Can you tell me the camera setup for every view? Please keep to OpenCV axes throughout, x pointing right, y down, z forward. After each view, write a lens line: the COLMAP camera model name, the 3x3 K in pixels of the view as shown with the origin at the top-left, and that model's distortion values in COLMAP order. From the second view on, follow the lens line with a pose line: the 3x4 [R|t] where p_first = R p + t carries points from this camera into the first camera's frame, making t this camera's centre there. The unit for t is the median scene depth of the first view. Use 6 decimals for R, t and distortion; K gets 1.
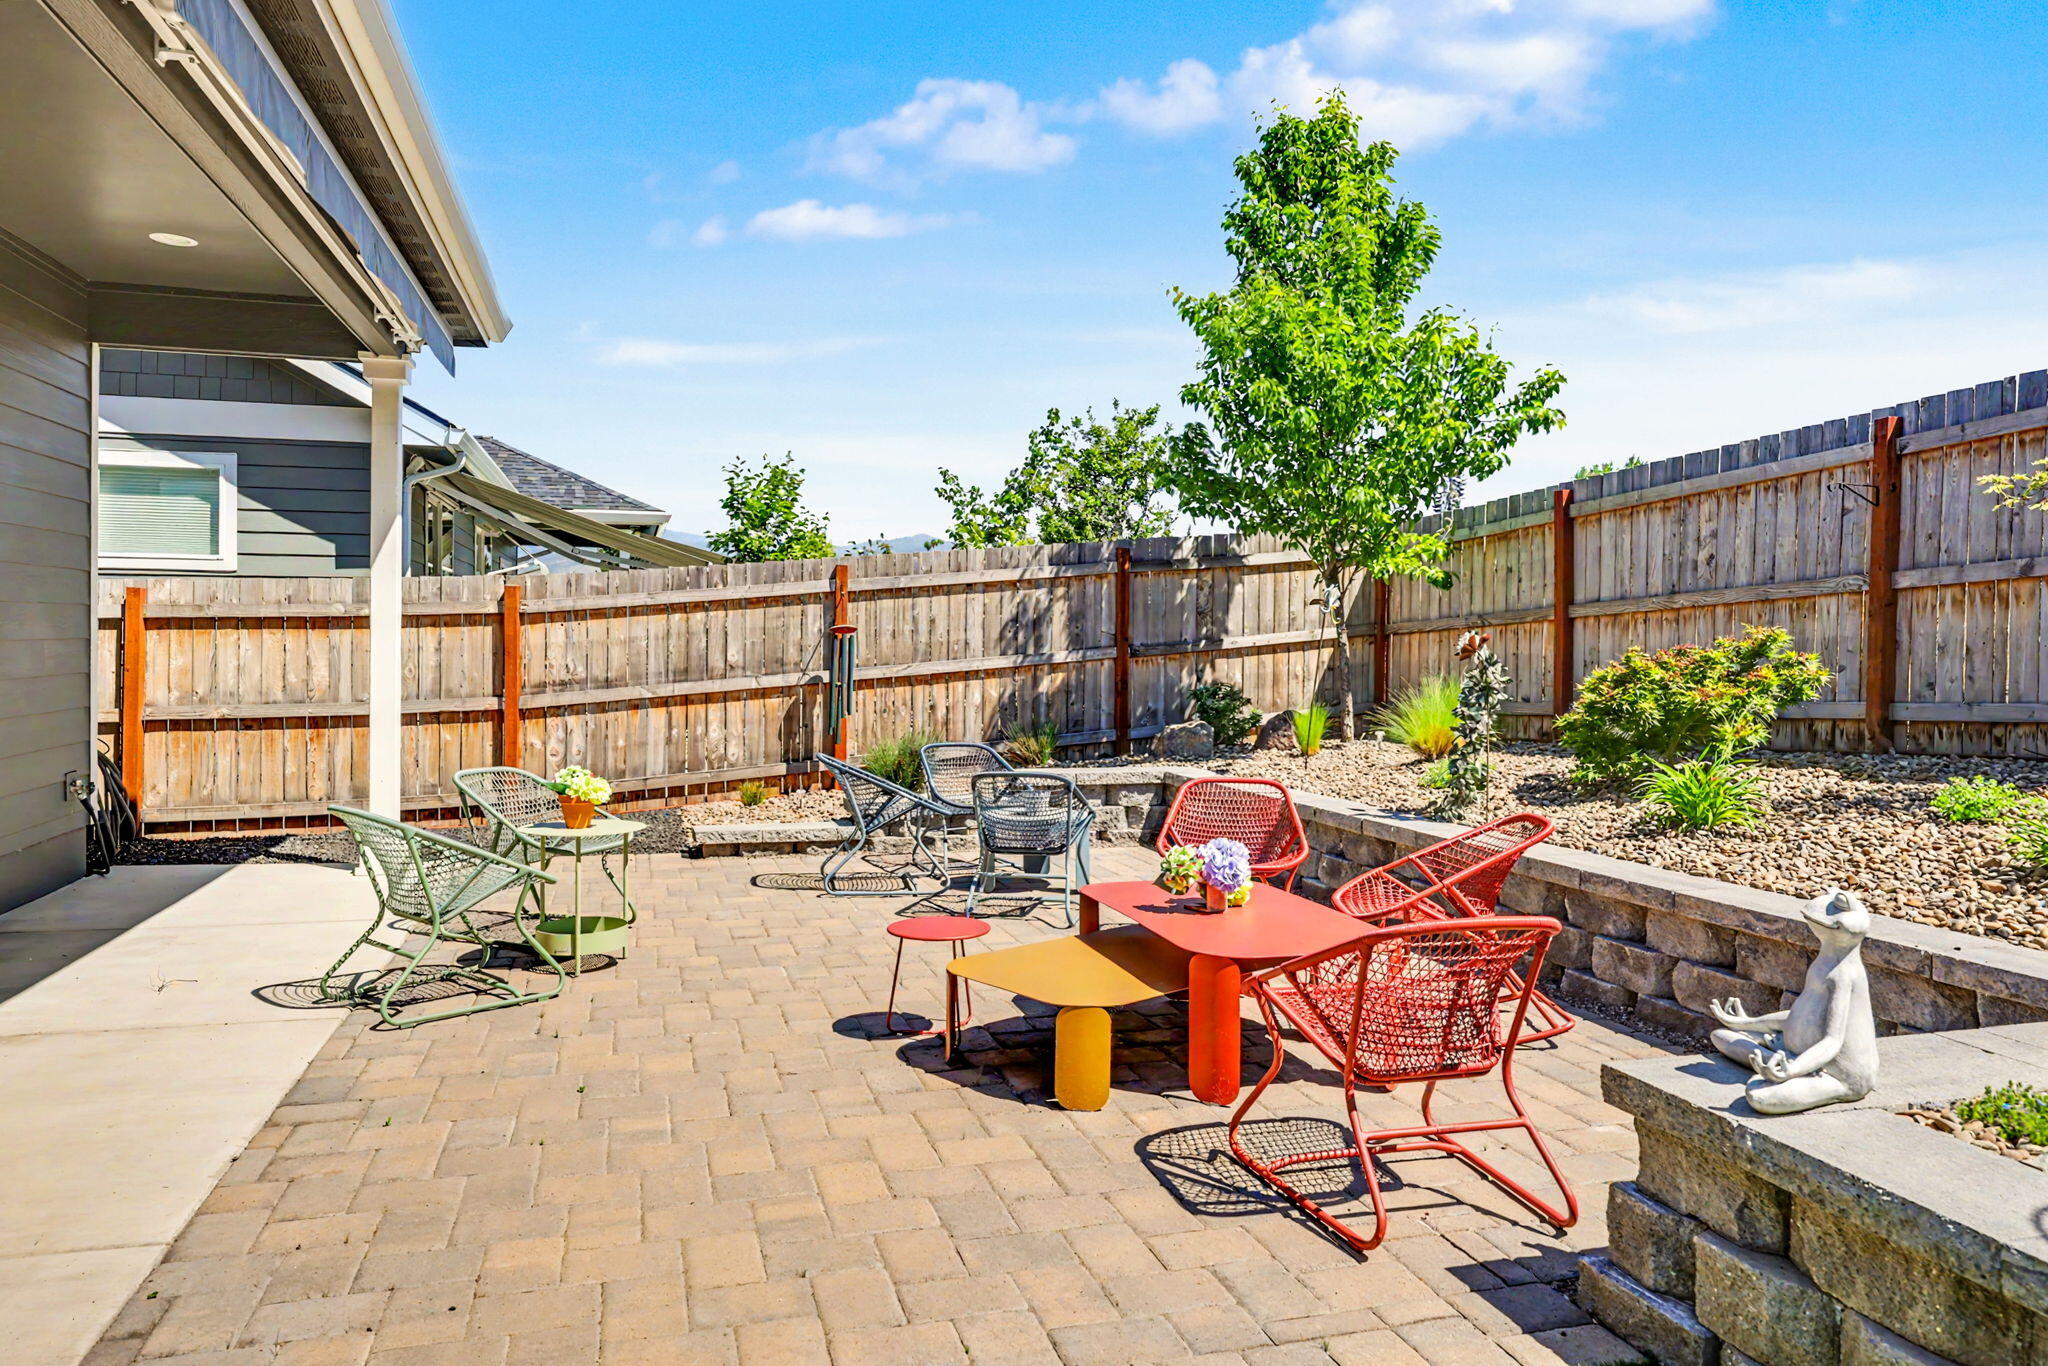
lens RADIAL K [[1312.2, 0, 1118.5], [0, 1312.2, 673.0], [0, 0, 1]] dist [-0.001346, -0.000175]
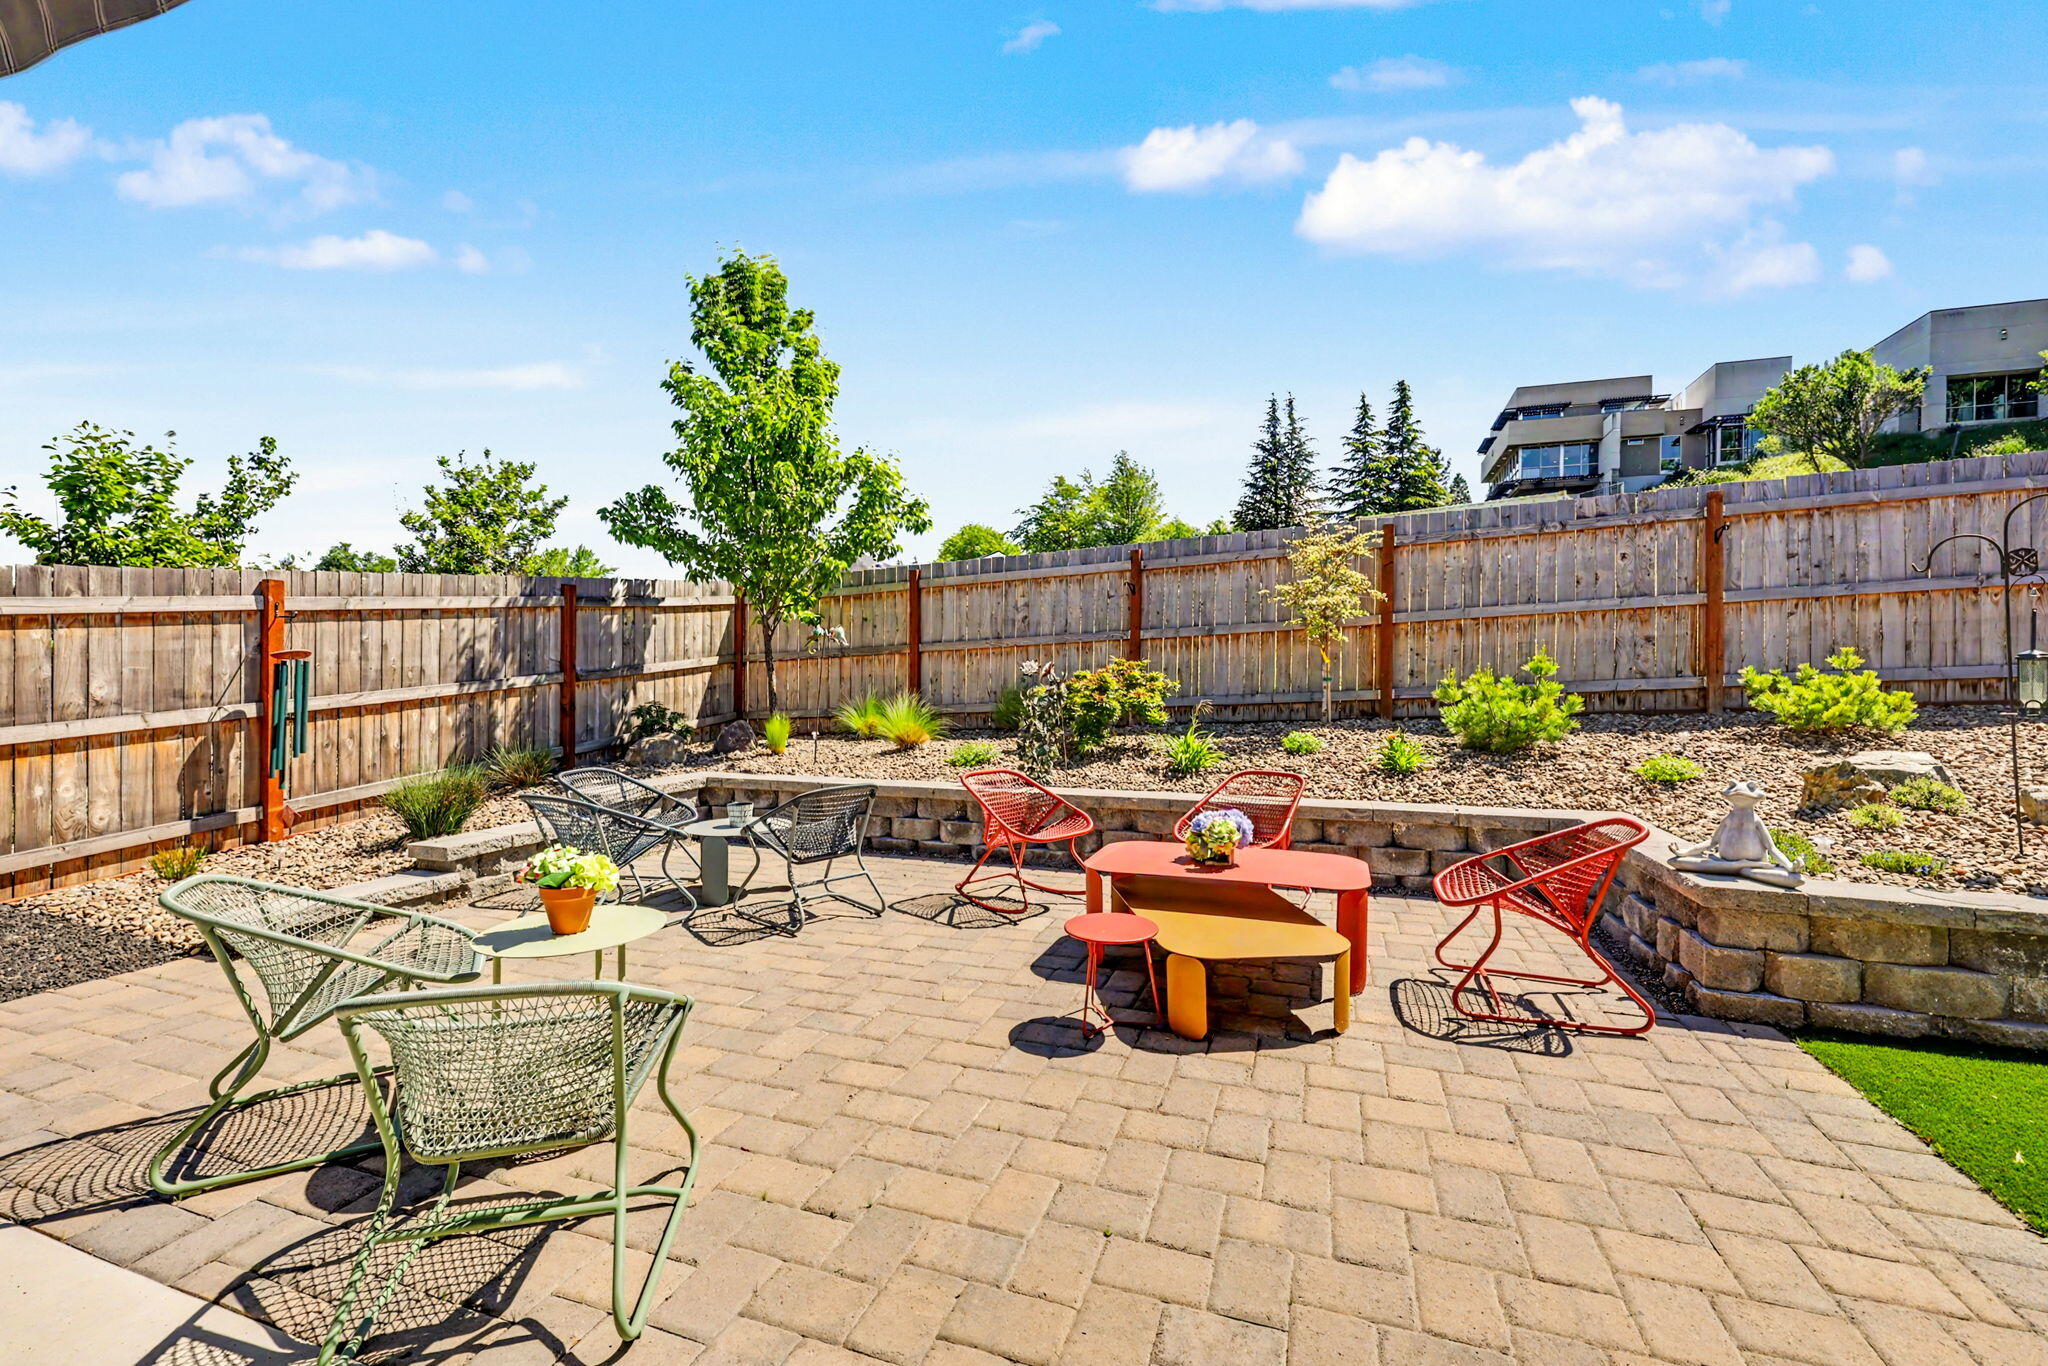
lens RADIAL K [[802.2, 0, 1053.7], [0, 802.2, 686.7], [0, 0, 1]] dist [0.001017, -0.000288]
pose [[0.620027, -0.021456, 0.784287, -0.307411], [0.021225, 0.999719, 0.010570, -0.007034], [-0.784294, 0.010093, 0.620308, 0.275607]]
